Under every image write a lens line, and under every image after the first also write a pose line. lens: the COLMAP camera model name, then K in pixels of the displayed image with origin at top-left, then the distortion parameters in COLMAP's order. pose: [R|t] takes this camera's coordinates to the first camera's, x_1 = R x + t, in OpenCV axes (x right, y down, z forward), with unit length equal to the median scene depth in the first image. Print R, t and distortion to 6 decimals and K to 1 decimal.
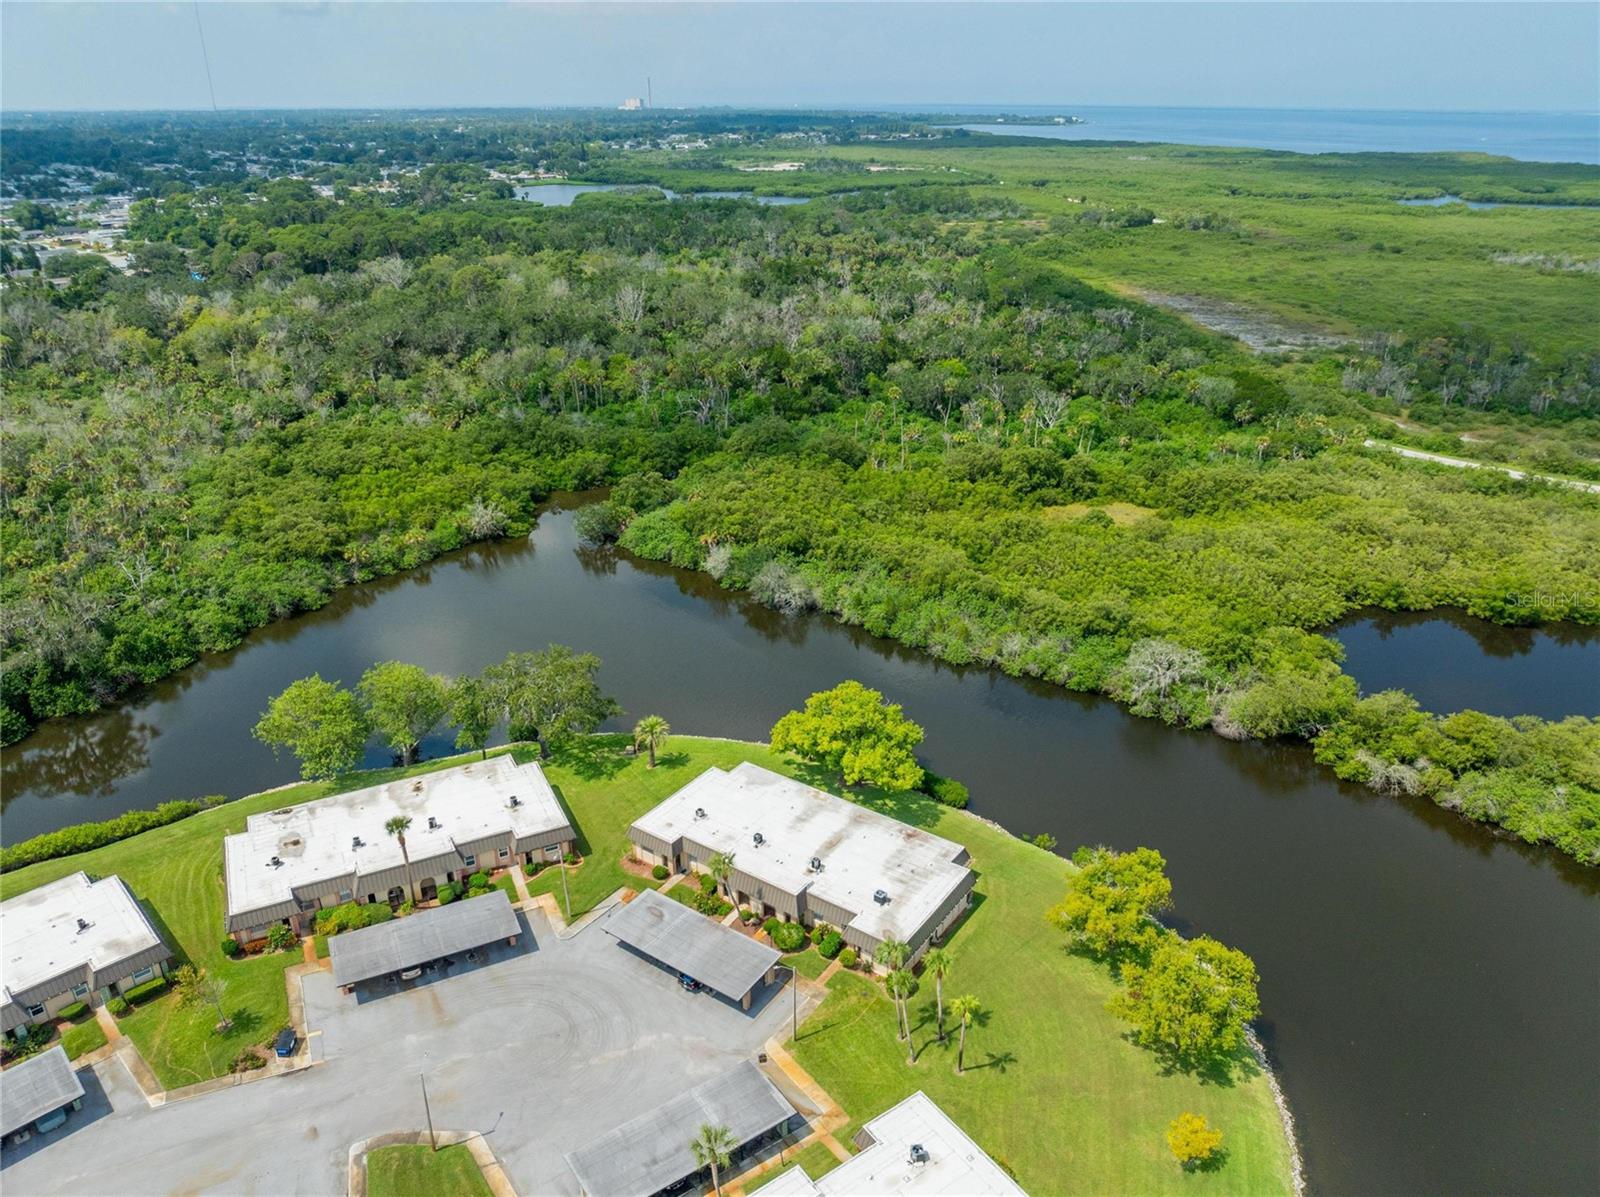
lens RADIAL K [[1126.3, 0, 808.3], [0, 1126.3, 592.7], [0, 0, 1]] dist [-0.028839, -0.008064]
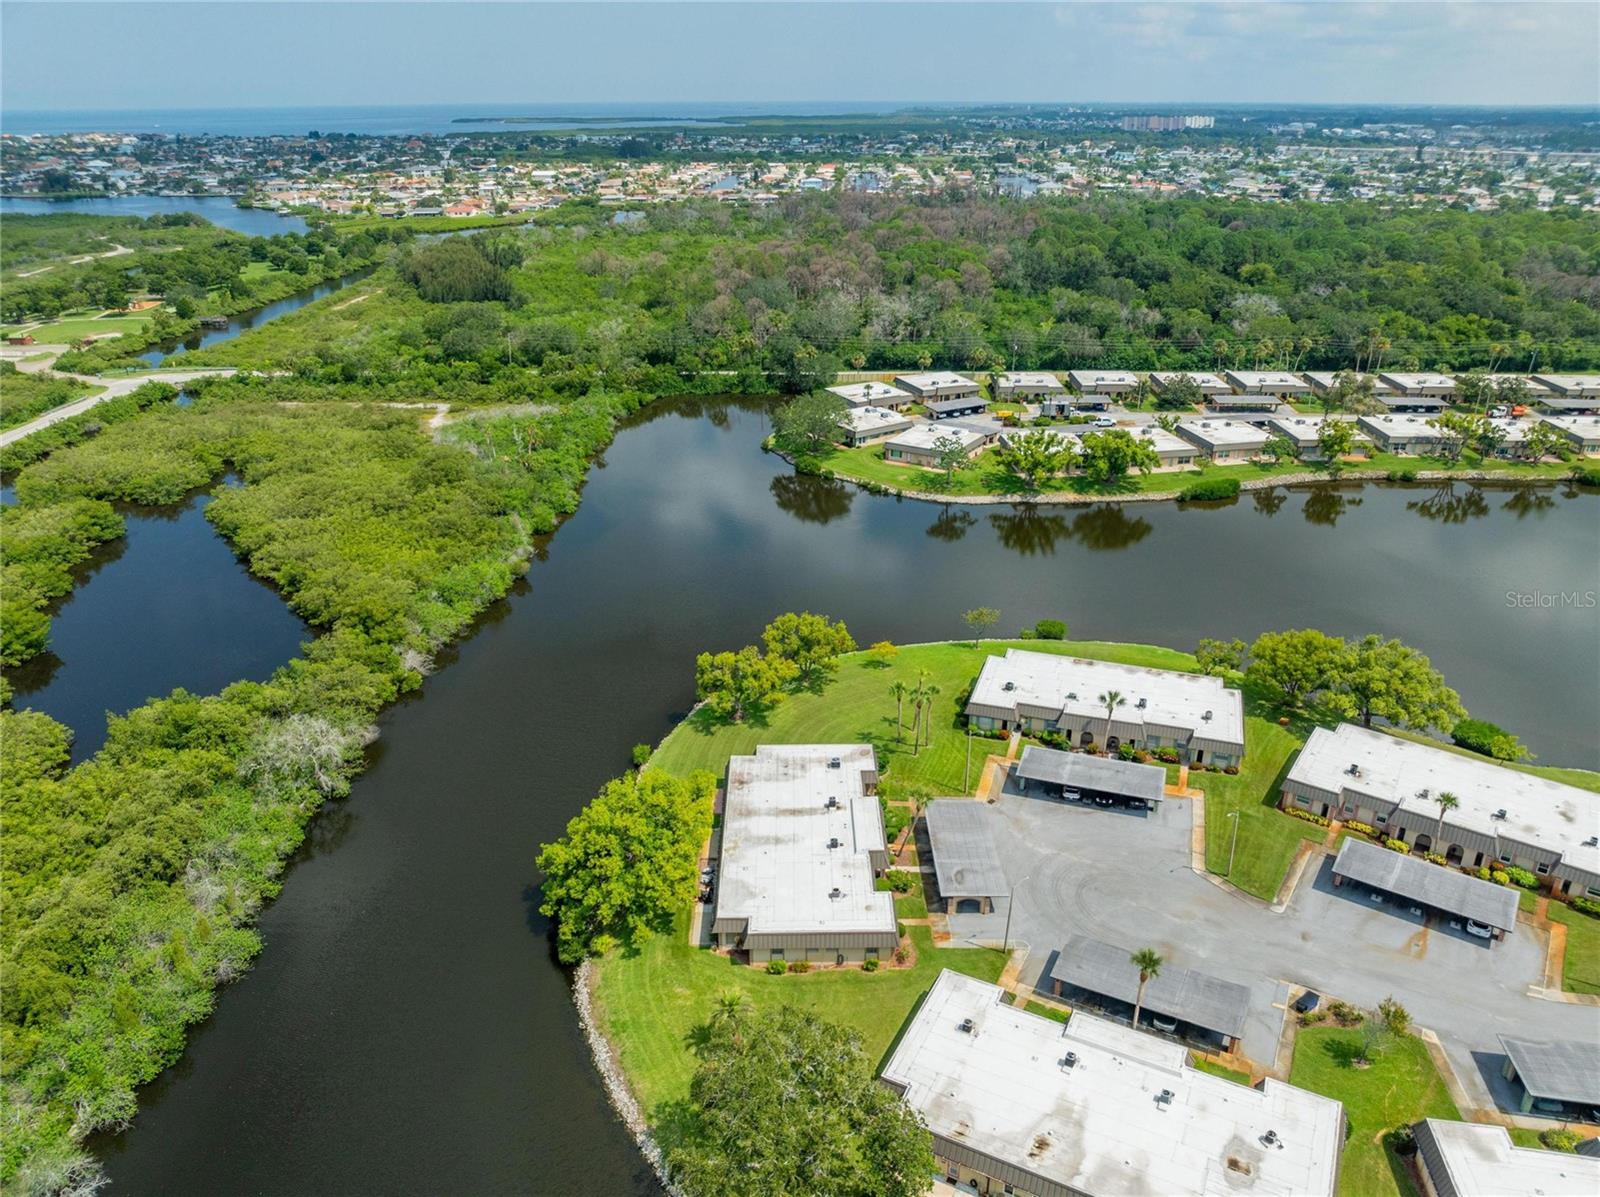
lens RADIAL K [[1126.3, 0, 808.3], [0, 1126.3, 592.7], [0, 0, 1]] dist [-0.028839, -0.008064]
pose [[-0.582669, -0.329111, 0.743090, -0.556182], [0.330847, 0.739089, 0.586761, -0.429389], [-0.742319, 0.587736, -0.321759, 0.957242]]
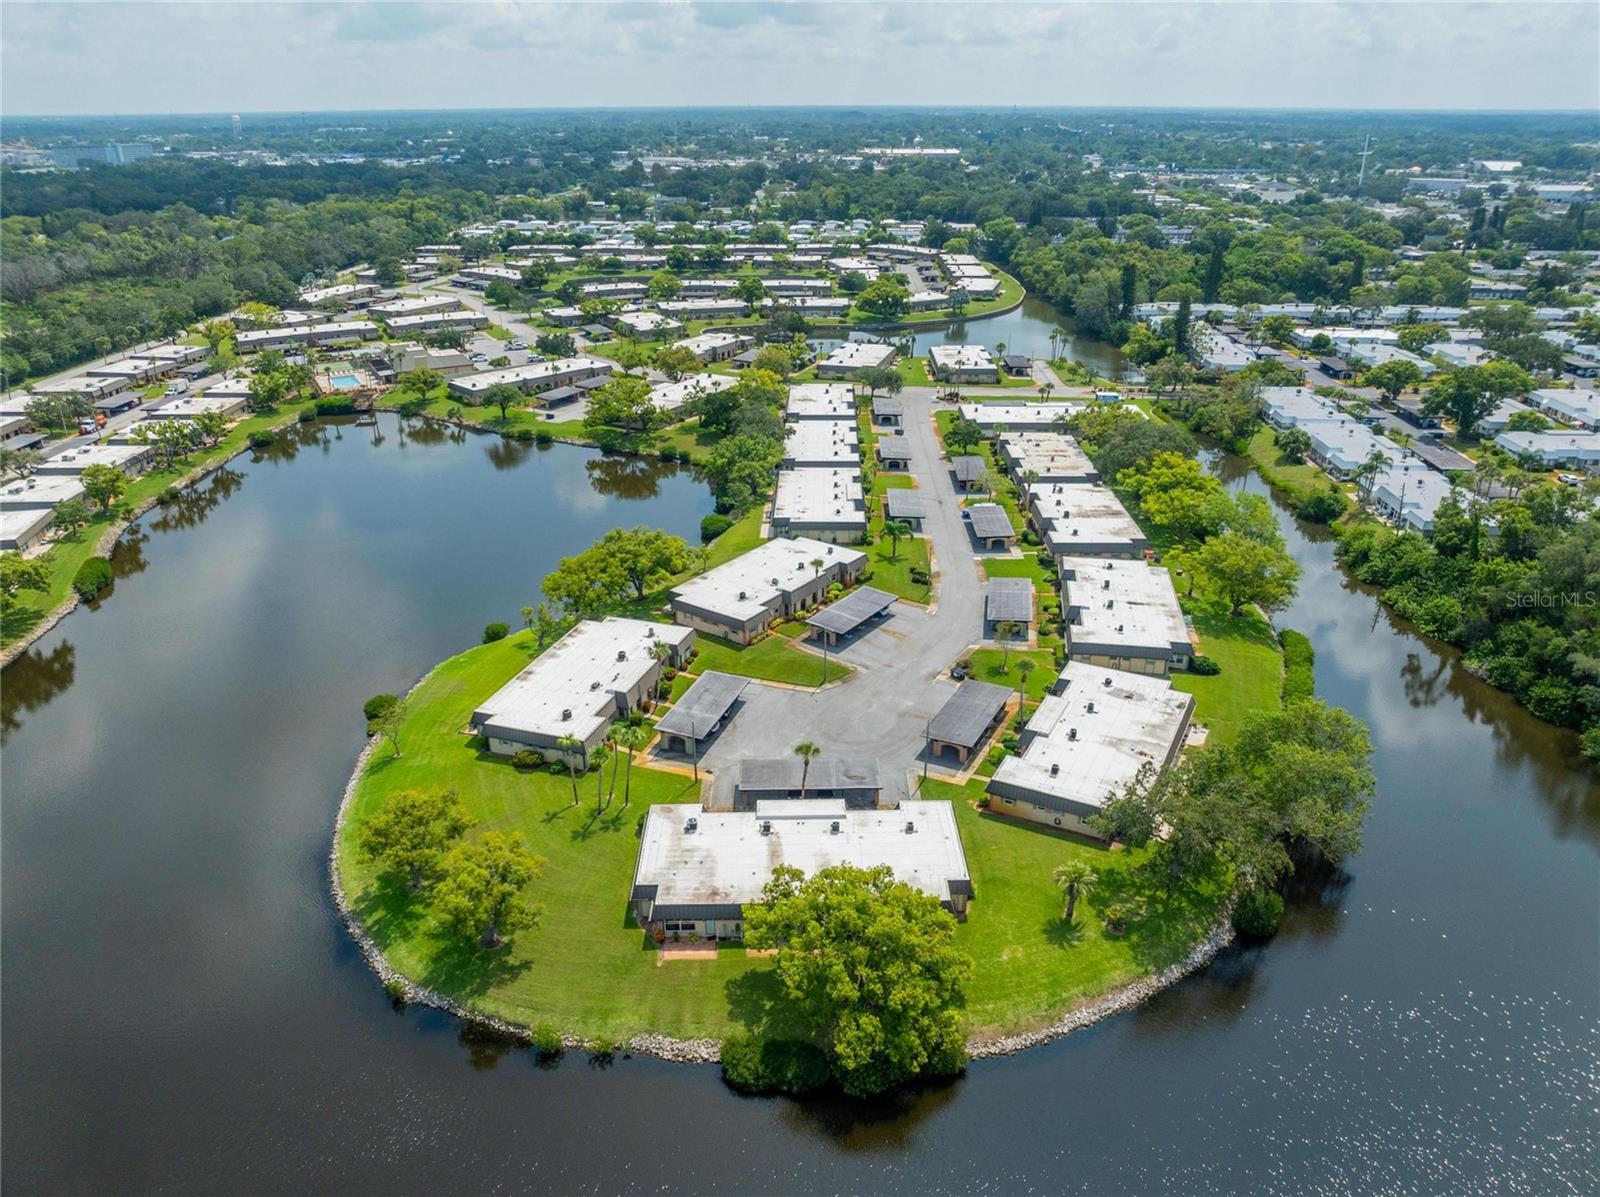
lens RADIAL K [[1126.3, 0, 808.3], [0, 1126.3, 592.7], [0, 0, 1]] dist [-0.028839, -0.008064]
pose [[-0.810560, 0.237527, -0.535325, 0.375357], [-0.234998, 0.705340, 0.668784, -0.484735], [0.536440, 0.667890, -0.515902, 1.087801]]
